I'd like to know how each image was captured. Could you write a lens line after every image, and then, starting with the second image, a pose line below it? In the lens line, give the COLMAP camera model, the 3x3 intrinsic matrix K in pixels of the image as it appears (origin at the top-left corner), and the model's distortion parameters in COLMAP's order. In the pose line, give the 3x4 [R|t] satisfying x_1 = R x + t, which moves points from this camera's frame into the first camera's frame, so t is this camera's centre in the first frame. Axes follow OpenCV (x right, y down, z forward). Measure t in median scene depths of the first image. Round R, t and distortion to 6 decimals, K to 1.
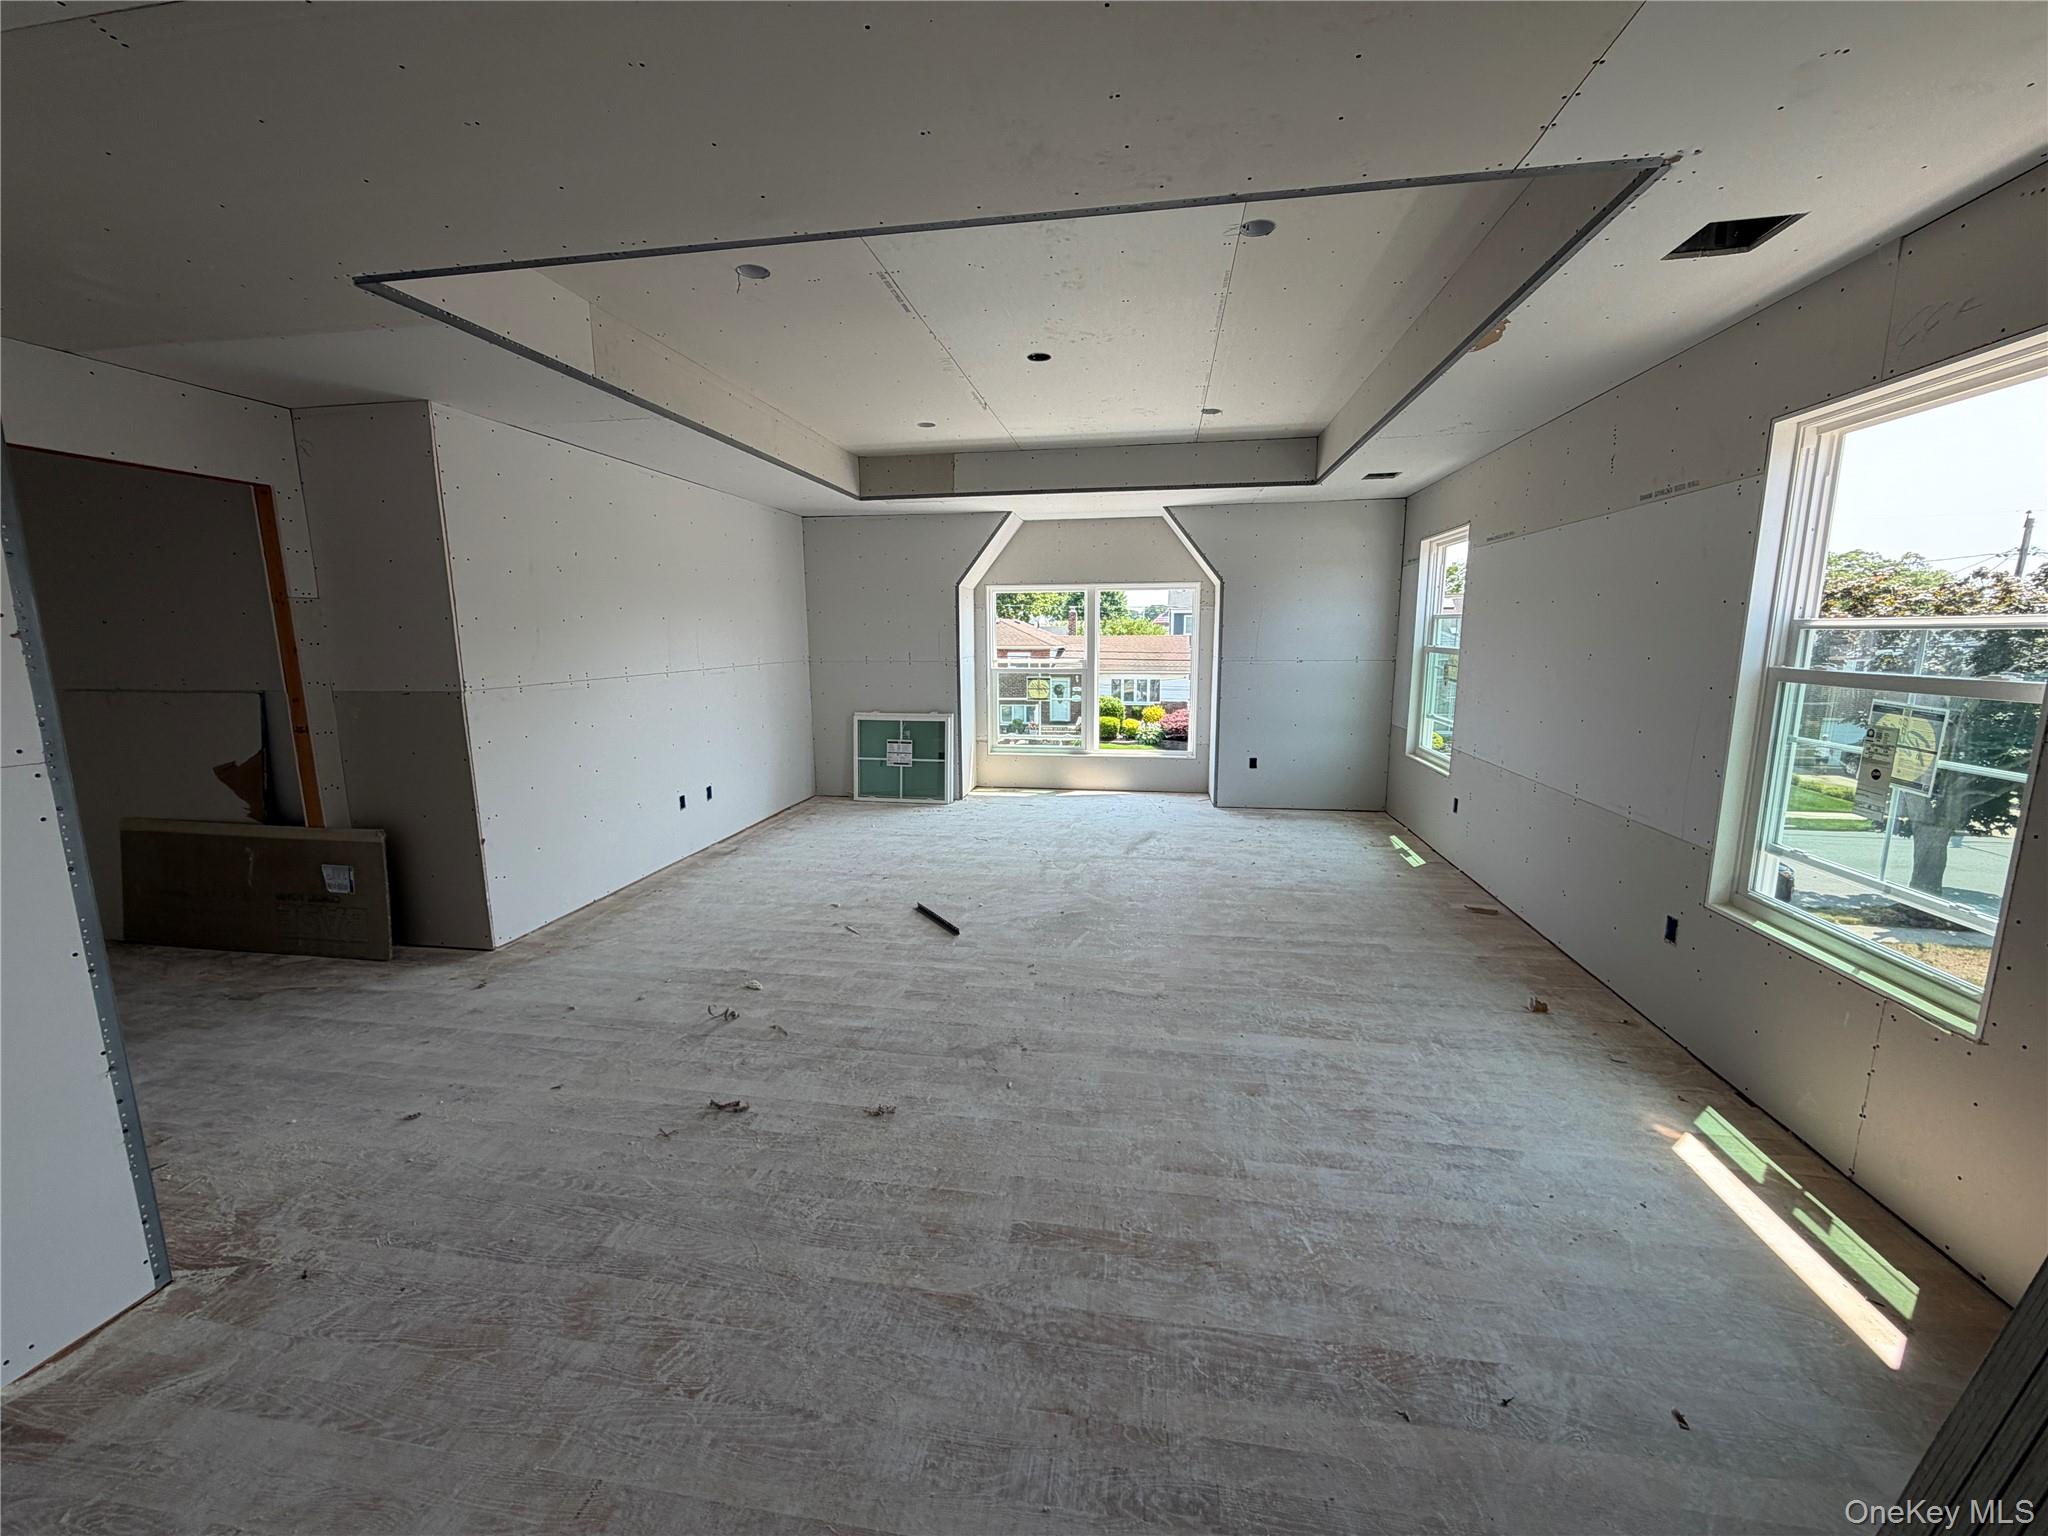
lens RADIAL K [[814.3, 0, 1018.6], [0, 814.3, 769.9], [0, 0, 1]] dist [0.001356, -0.000379]
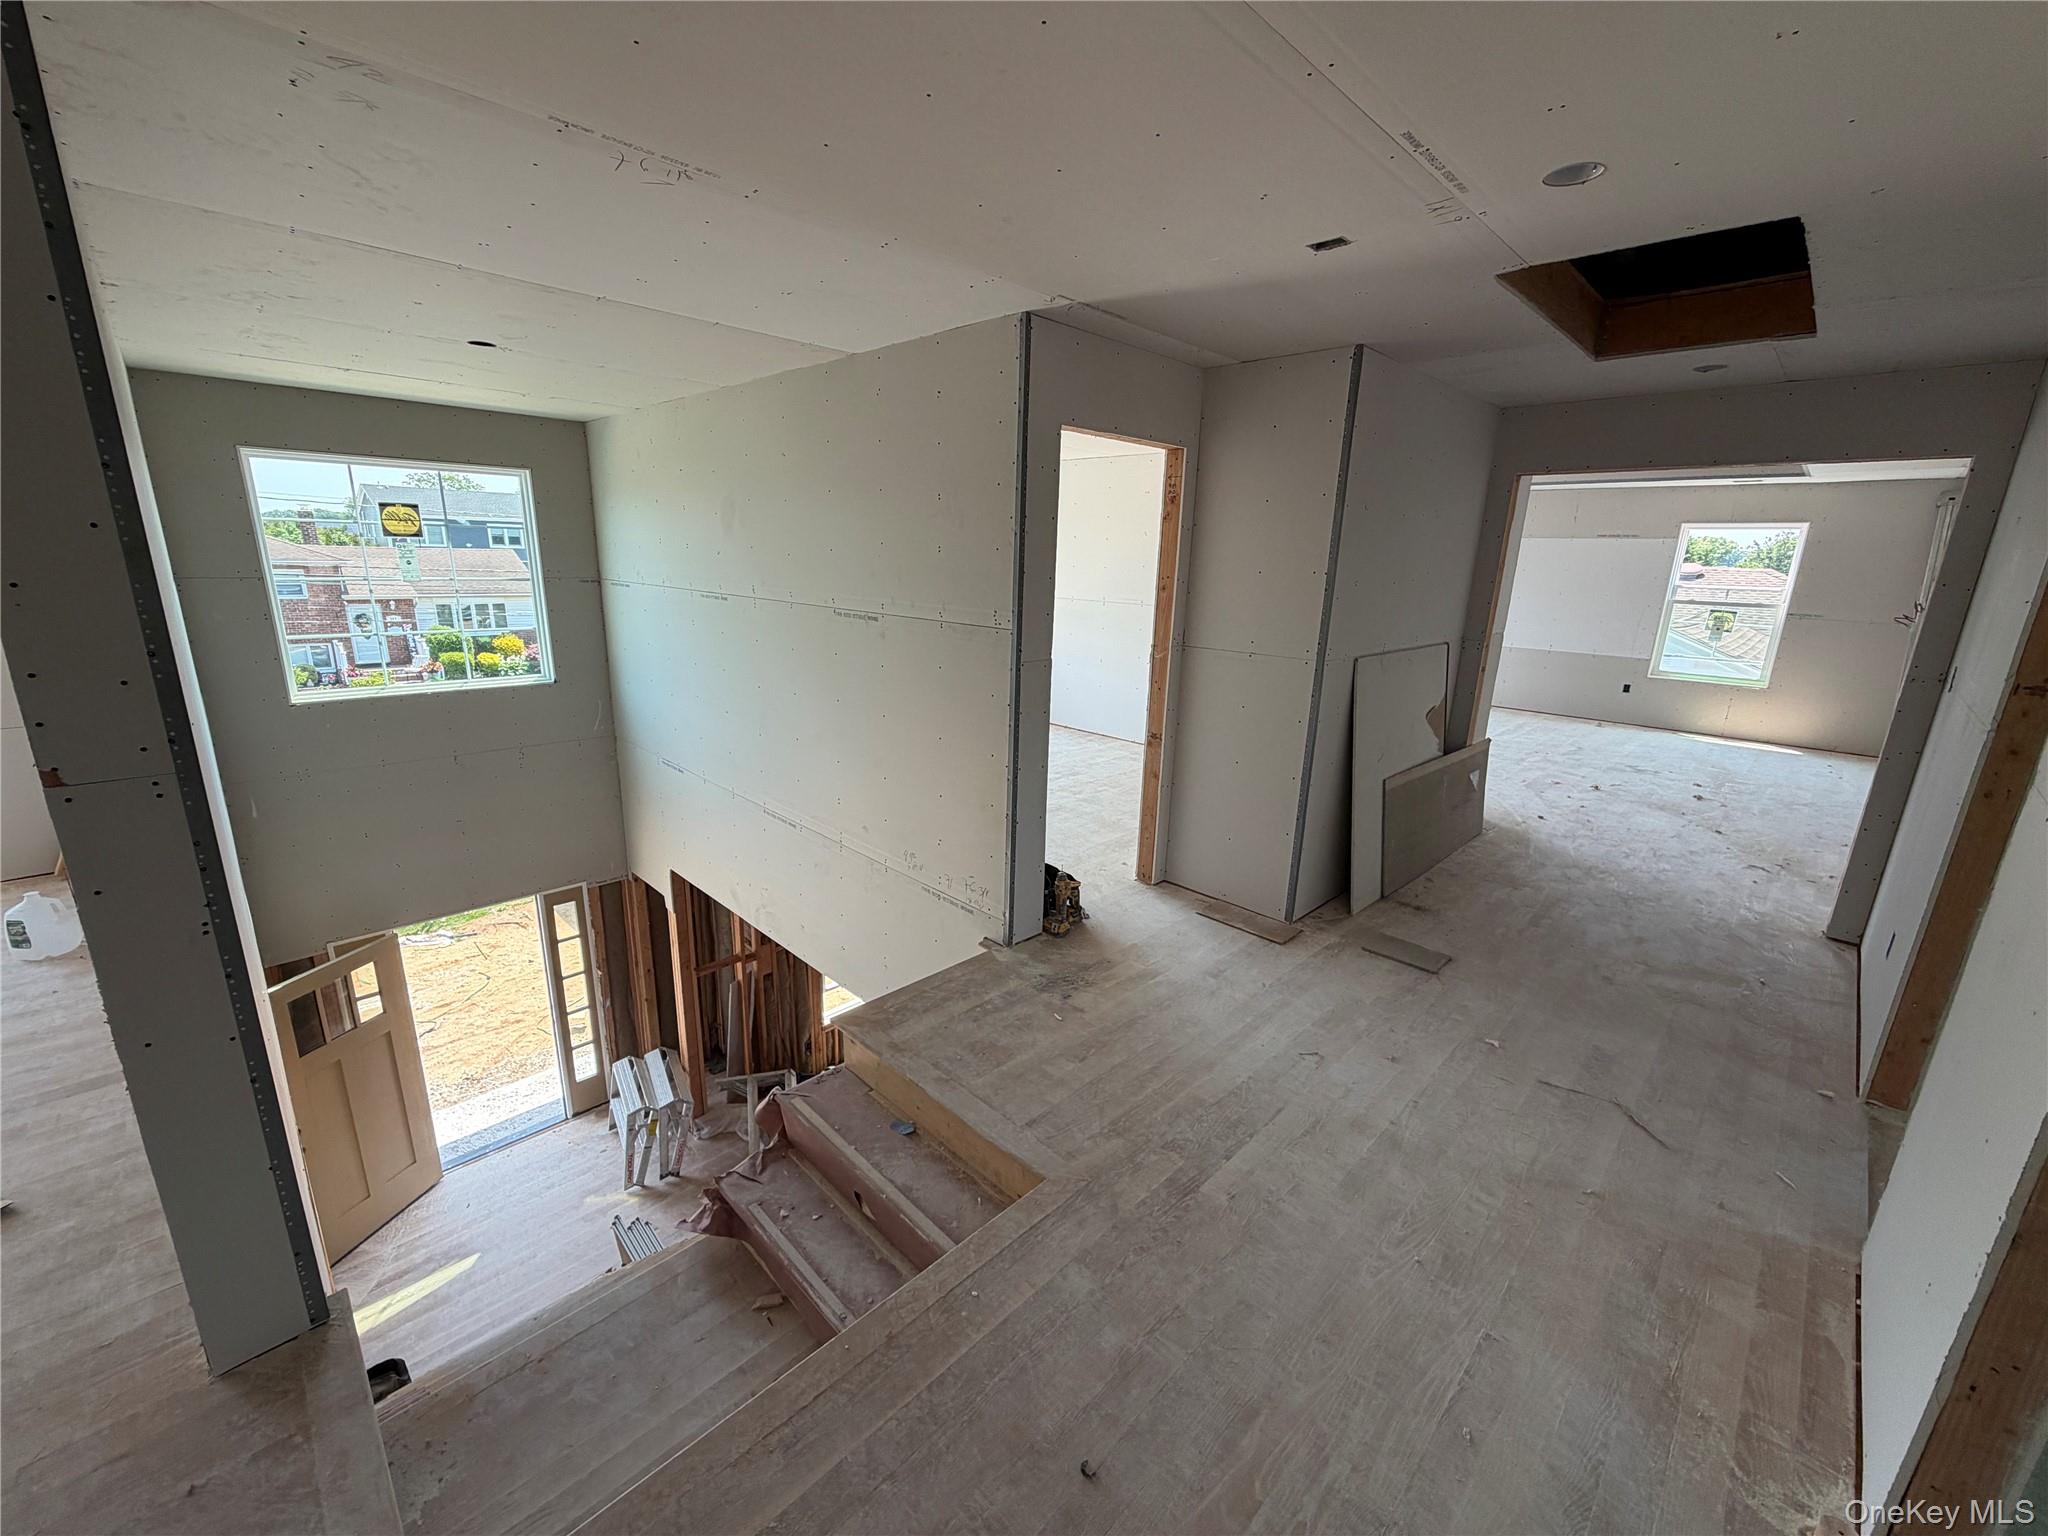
lens RADIAL K [[814.3, 0, 1018.6], [0, 814.3, 769.9], [0, 0, 1]] dist [0.001356, -0.000379]
pose [[0.584653, -0.186972, 0.789445, -2.135461], [0.106614, 0.982349, 0.153702, -0.151667], [-0.804248, -0.005696, 0.594267, 0.750577]]
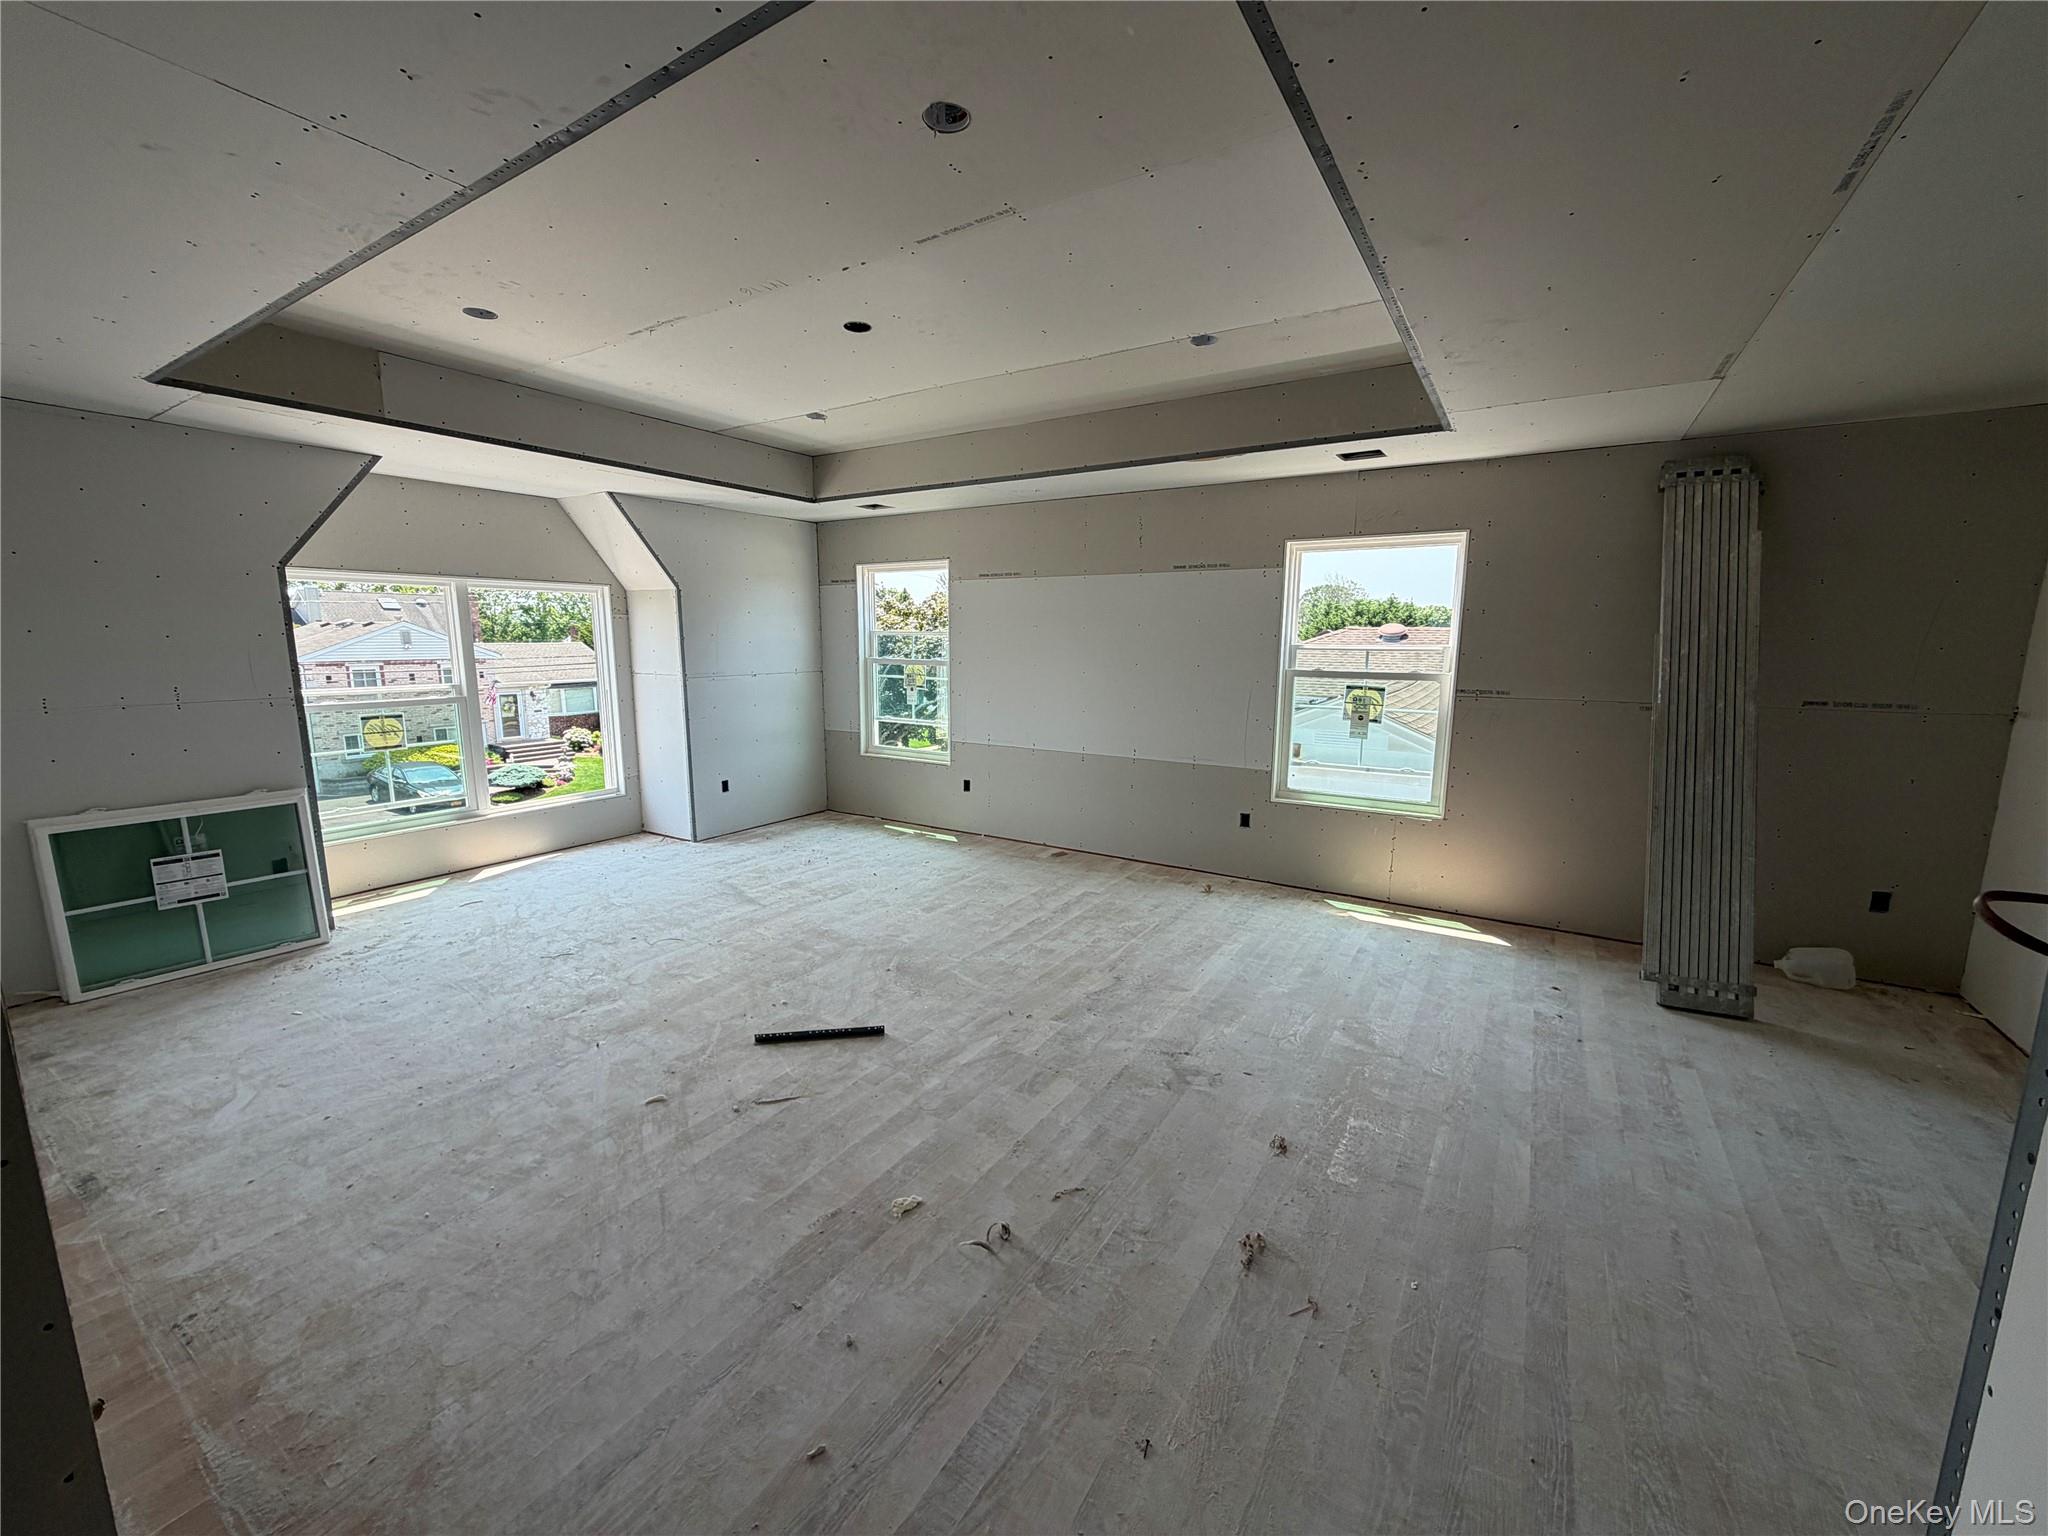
lens RADIAL K [[814.3, 0, 1018.6], [0, 814.3, 769.9], [0, 0, 1]] dist [0.001356, -0.000379]
pose [[0.392756, -0.143361, 0.908400, -0.708850], [0.147161, 0.984844, 0.091798, -0.105088], [-0.907792, 0.097627, 0.407900, 0.530679]]
